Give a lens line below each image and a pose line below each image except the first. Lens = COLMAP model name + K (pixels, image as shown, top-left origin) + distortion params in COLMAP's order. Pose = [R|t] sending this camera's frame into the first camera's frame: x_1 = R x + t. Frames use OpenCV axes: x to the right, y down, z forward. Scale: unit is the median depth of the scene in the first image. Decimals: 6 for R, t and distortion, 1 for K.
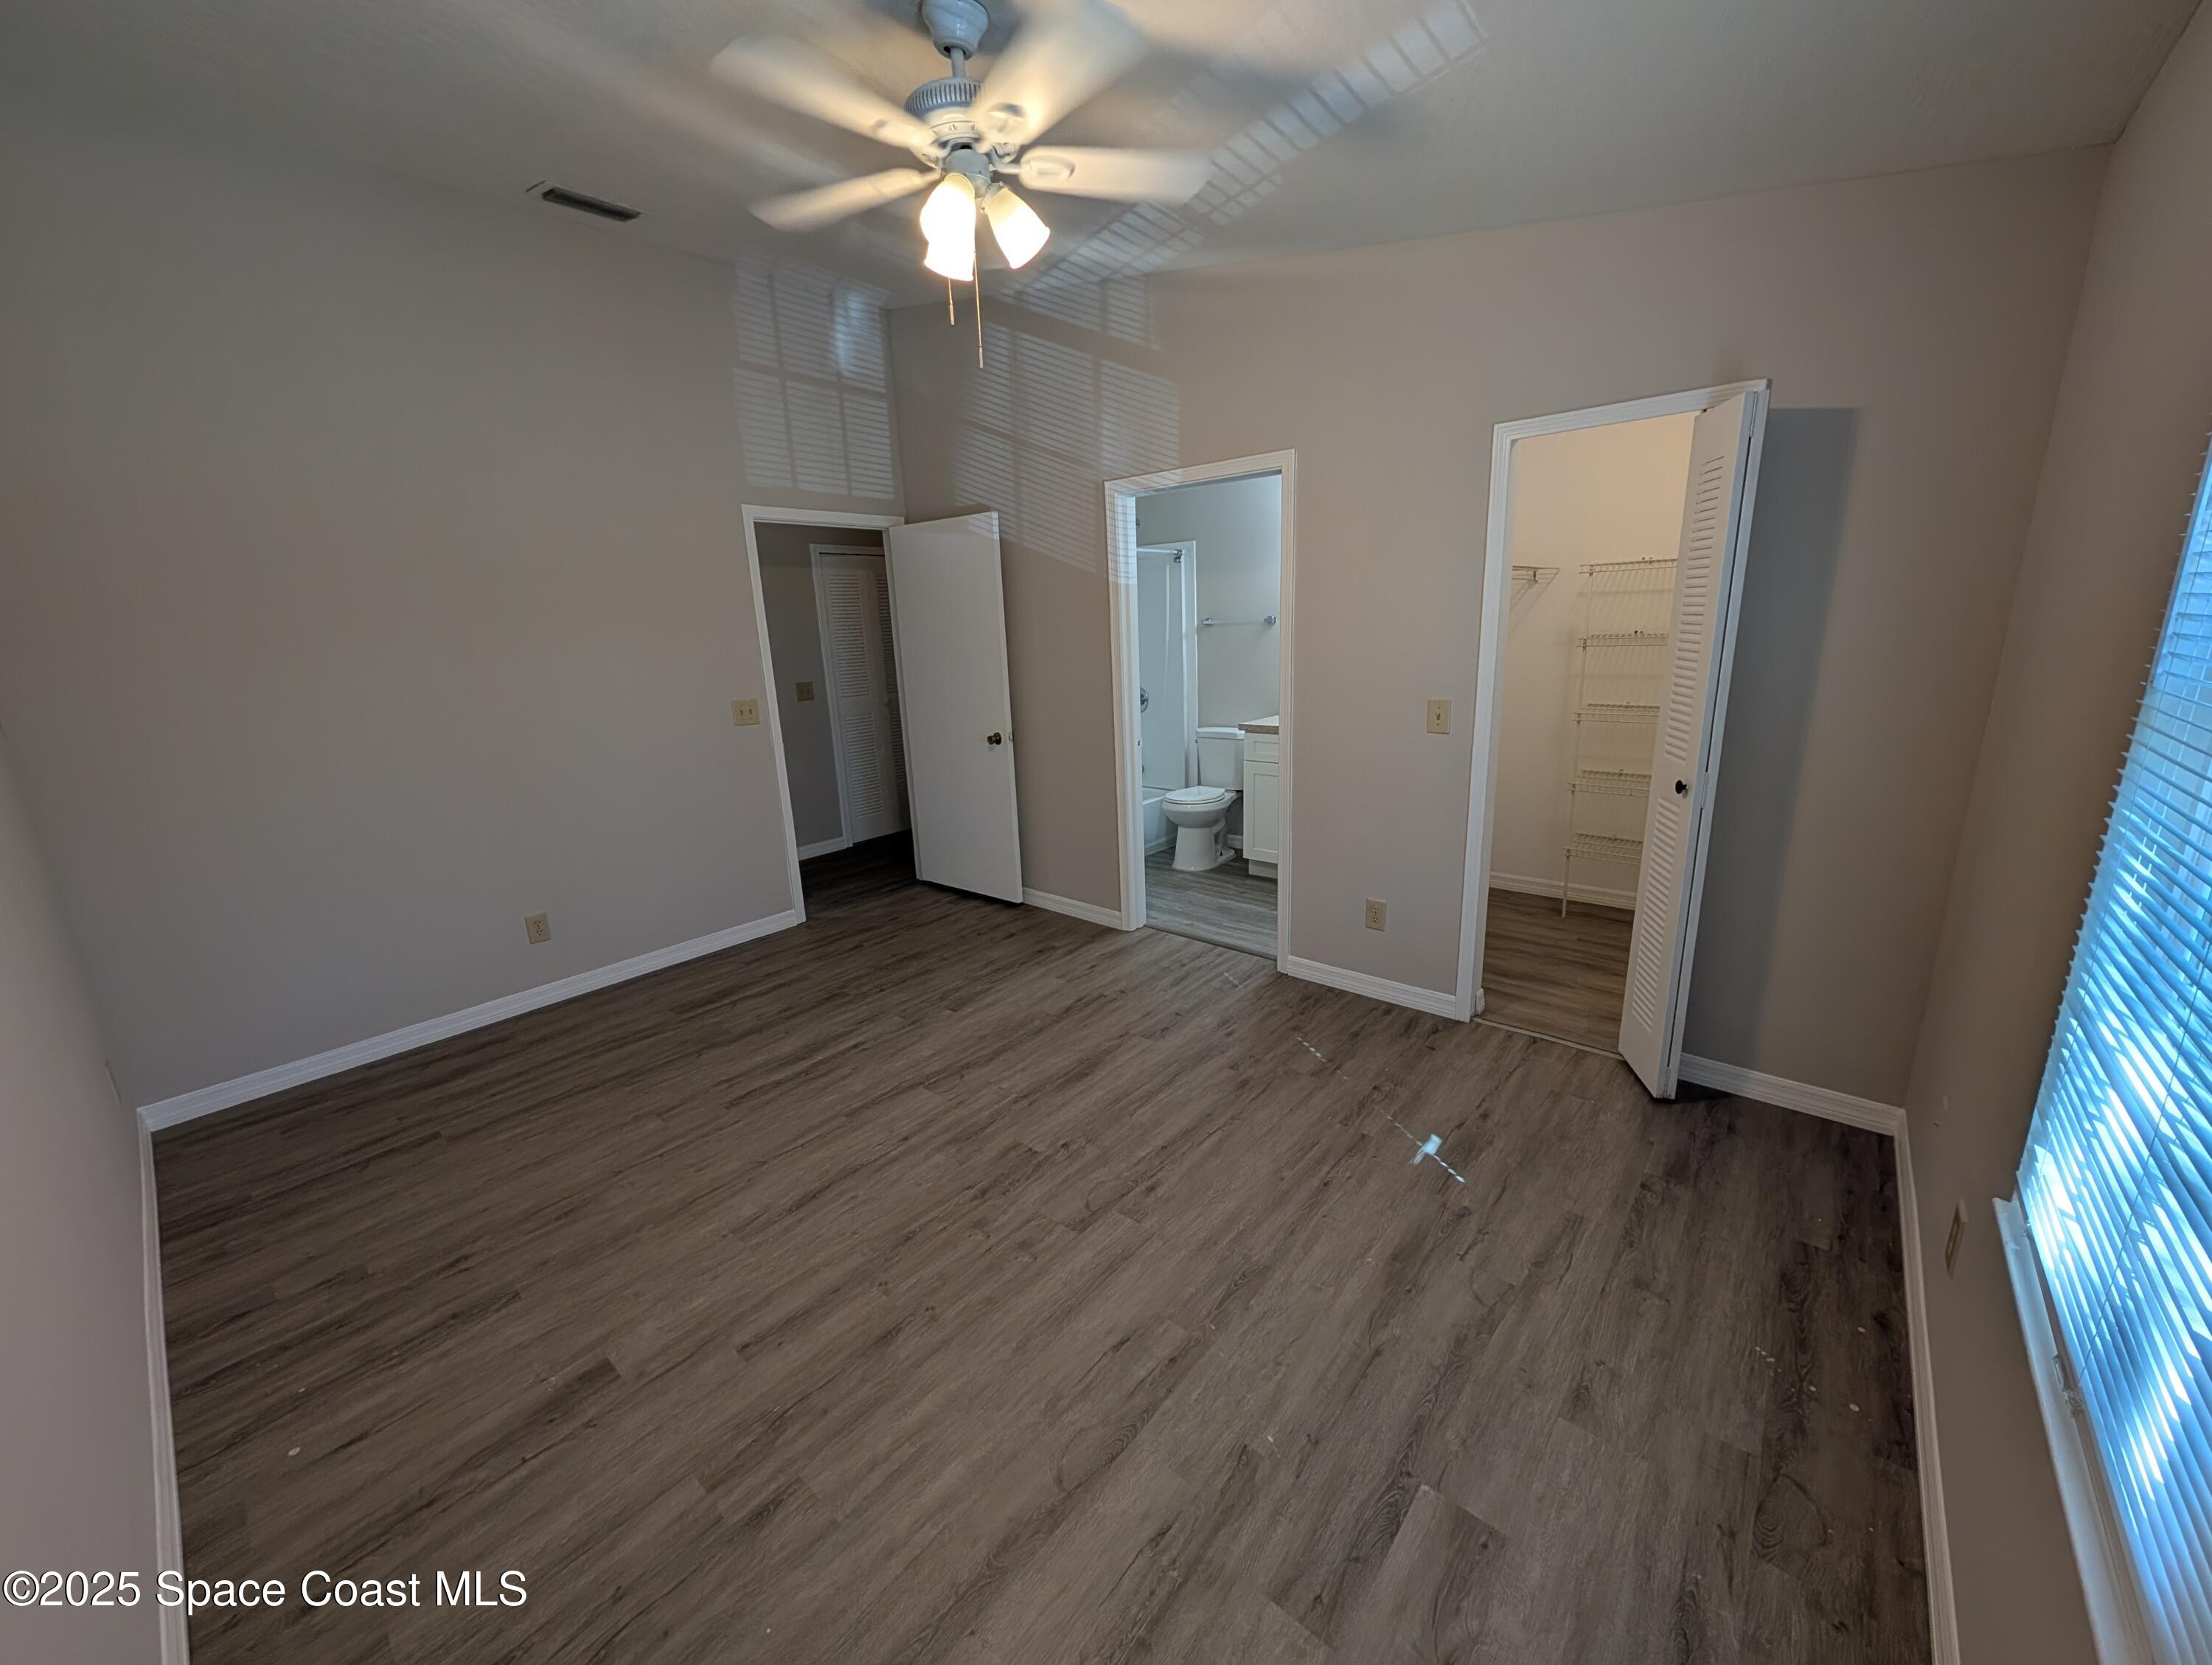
lens RADIAL K [[834.5, 0, 1101.5], [0, 834.5, 829.9], [0, 0, 1]] dist [0.000412, -0.000606]
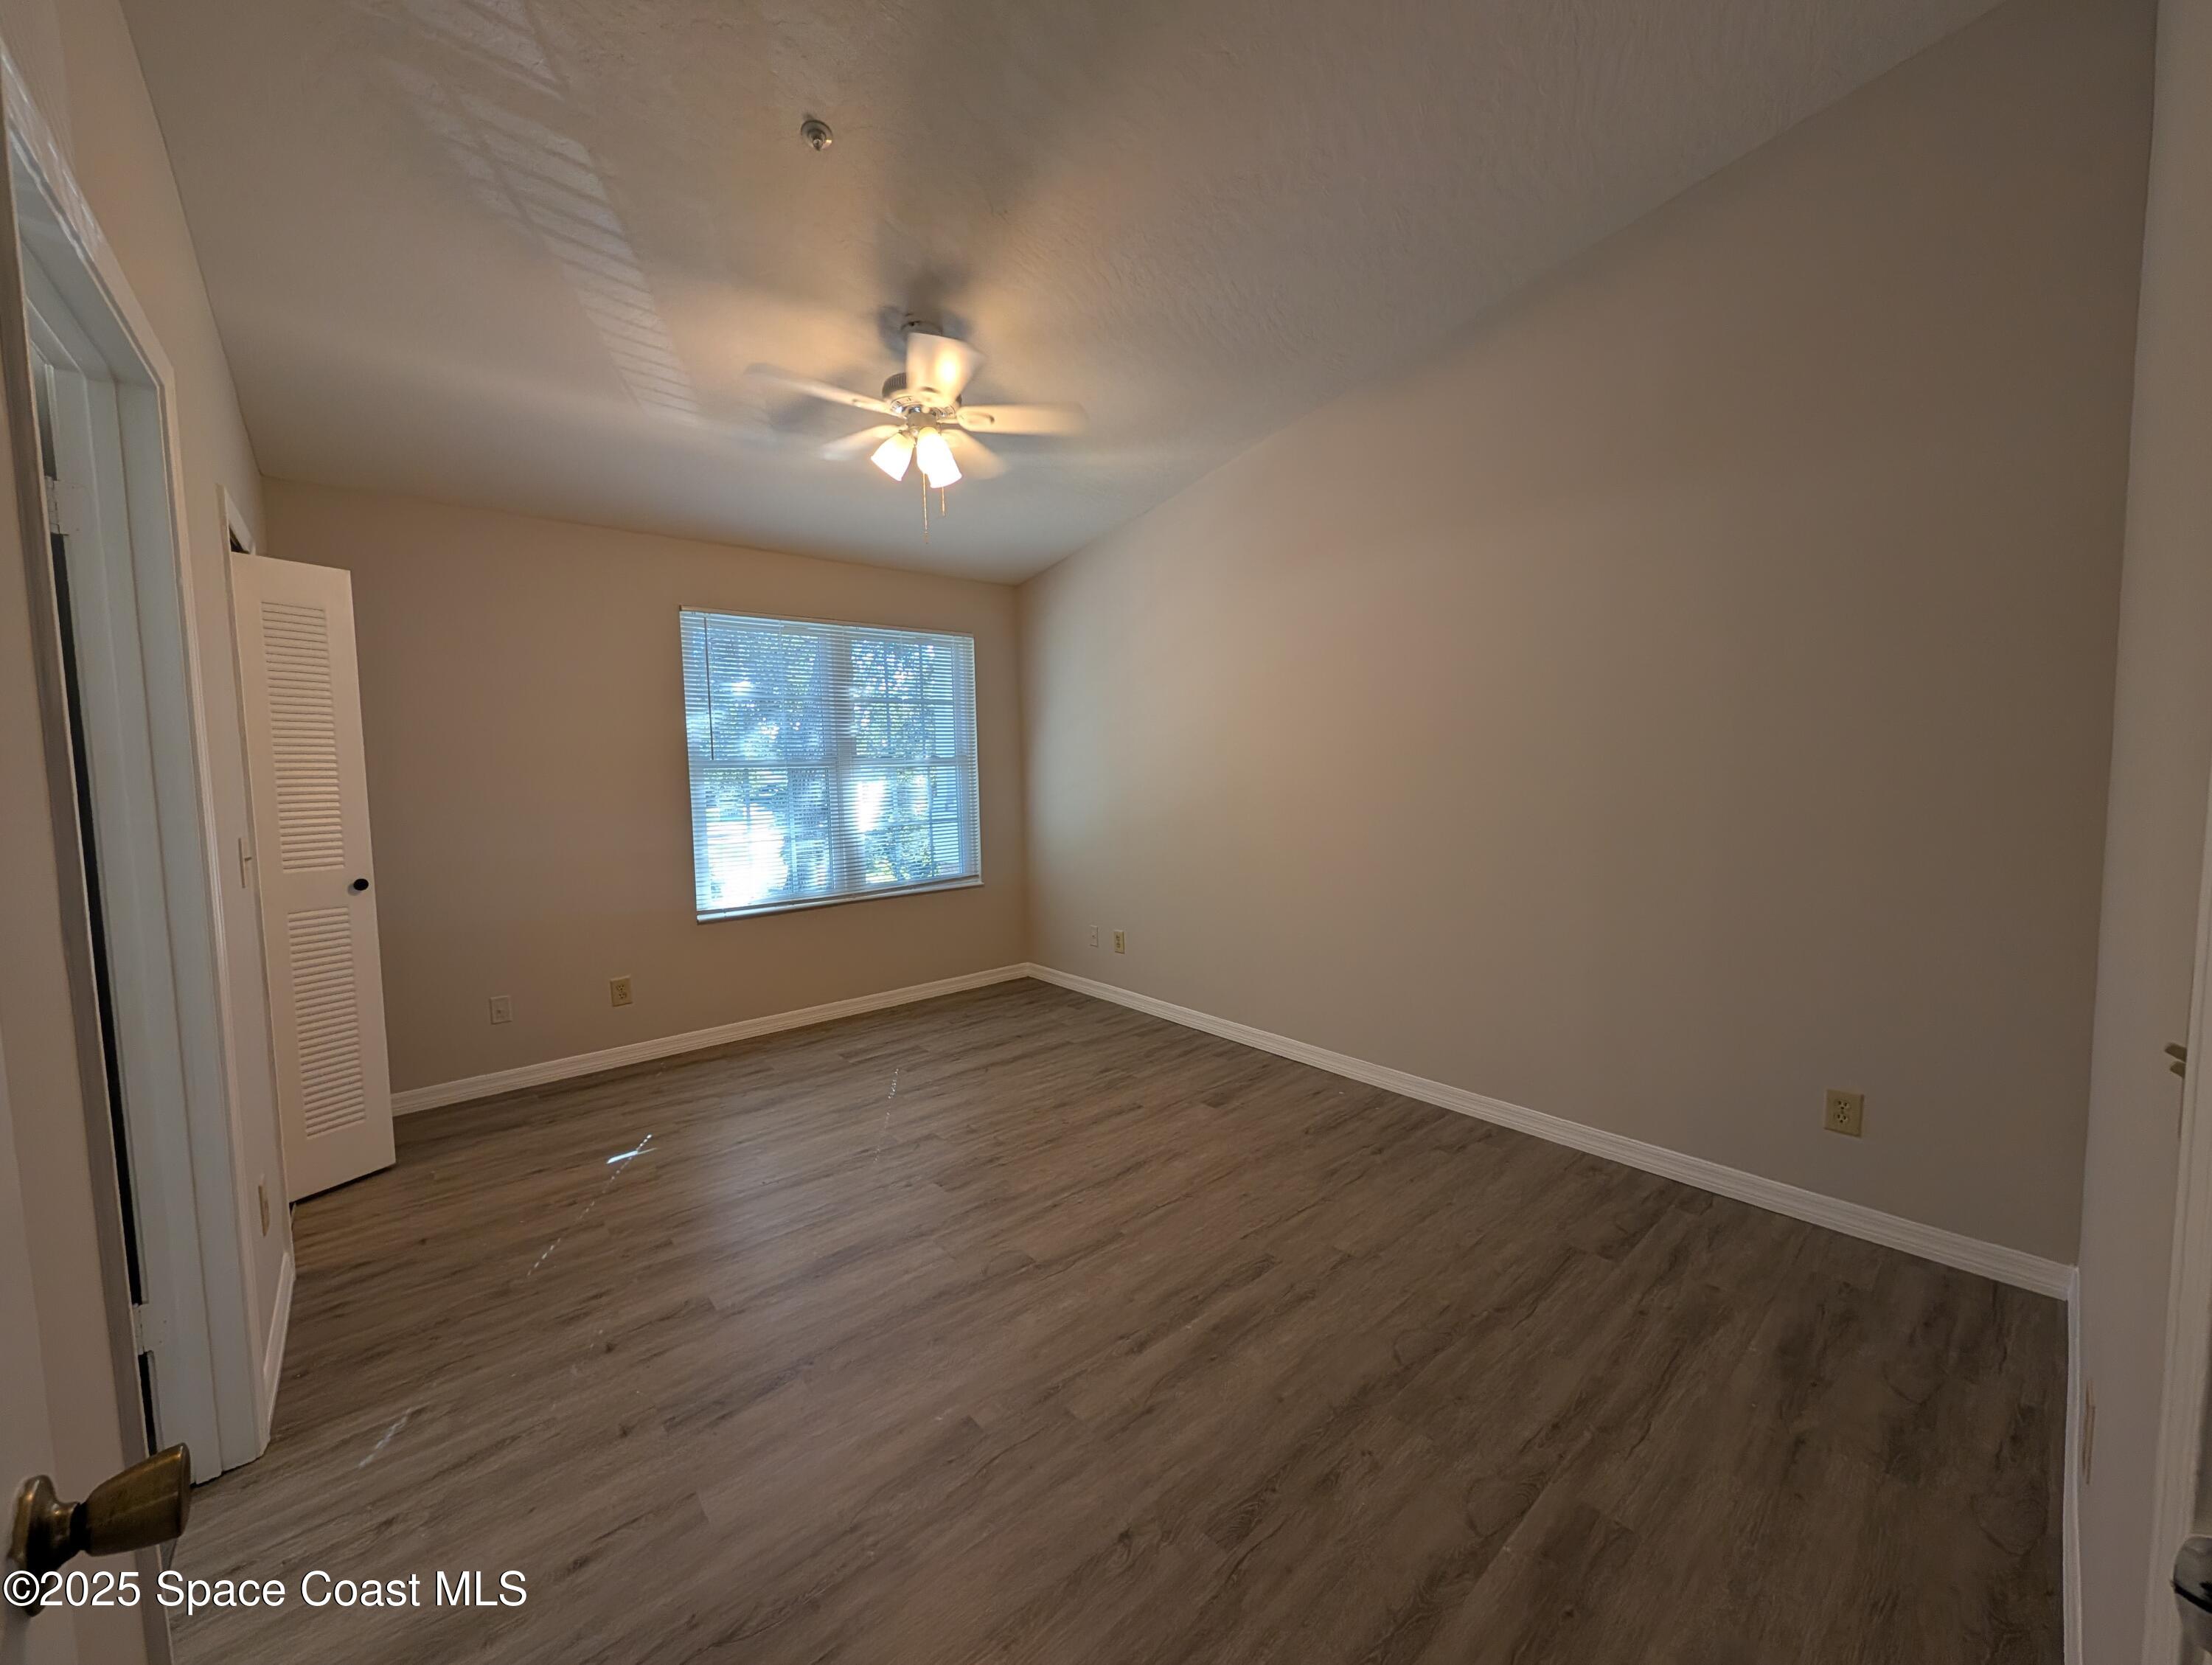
lens RADIAL K [[834.5, 0, 1095.7], [0, 834.5, 828.2], [0, 0, 1]] dist [0.000412, -0.000606]
pose [[-0.986574, 0.042810, 0.157602, -0.425725], [0.090485, 0.946654, 0.309286, -0.334493], [-0.135954, 0.319394, -0.937819, 1.654459]]
